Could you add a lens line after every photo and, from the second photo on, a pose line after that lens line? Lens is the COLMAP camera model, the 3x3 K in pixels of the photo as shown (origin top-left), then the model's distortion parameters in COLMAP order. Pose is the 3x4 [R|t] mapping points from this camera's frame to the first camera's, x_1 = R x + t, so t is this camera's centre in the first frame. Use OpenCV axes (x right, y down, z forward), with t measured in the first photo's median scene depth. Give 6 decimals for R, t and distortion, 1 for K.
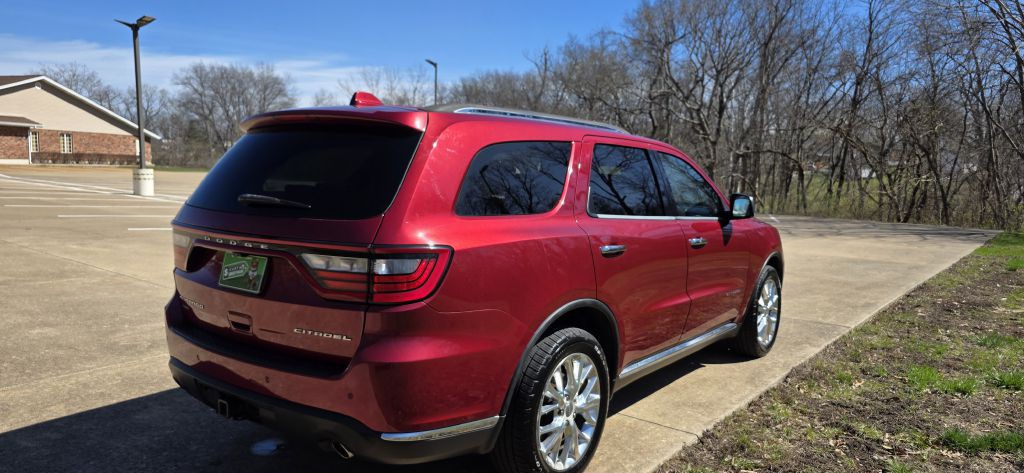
lens RADIAL K [[691.6, 0, 537.2], [0, 691.6, 237.9], [0, 0, 1]] dist [0.037792, -0.032002]
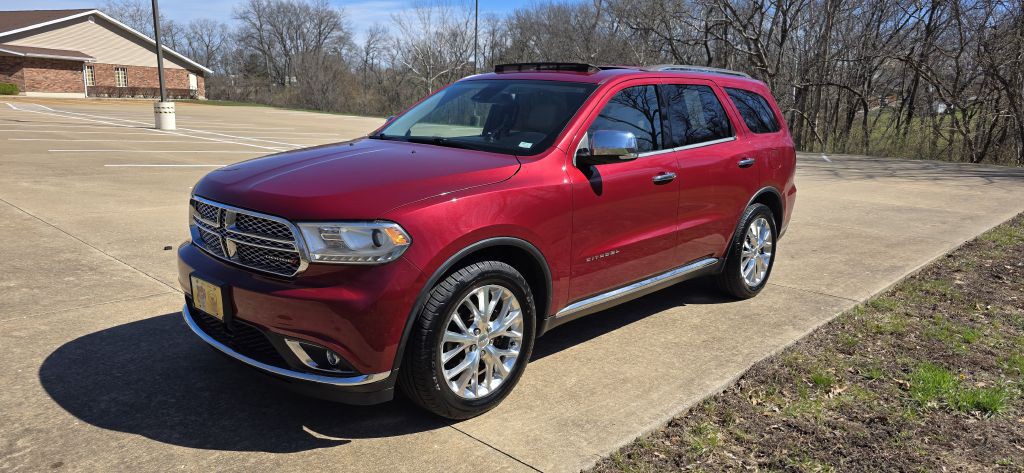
lens RADIAL K [[691.6, 0, 536.1], [0, 691.6, 224.9], [0, 0, 1]] dist [0.037792, -0.032002]
pose [[0.996471, 0.015508, -0.082494, 0.061476], [-0.009391, 0.997212, 0.074029, -0.005782], [0.083412, -0.072993, 0.993838, 0.076858]]
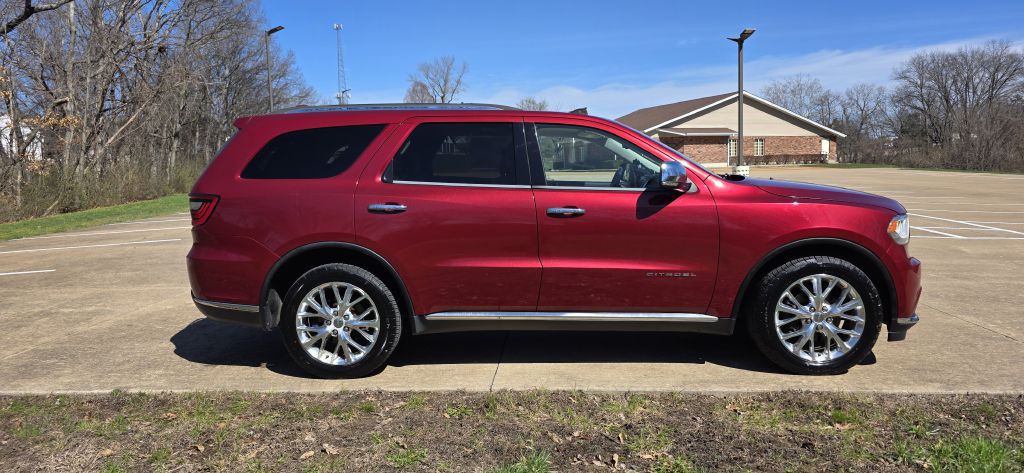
lens RADIAL K [[691.6, 0, 505.5], [0, 691.6, 241.2], [0, 0, 1]] dist [0.037792, -0.032002]
pose [[0.539118, 0.052191, -0.840612, 0.265516], [-0.045783, 0.998418, 0.032626, 0.005331], [0.840985, 0.020897, 0.540654, 0.104293]]
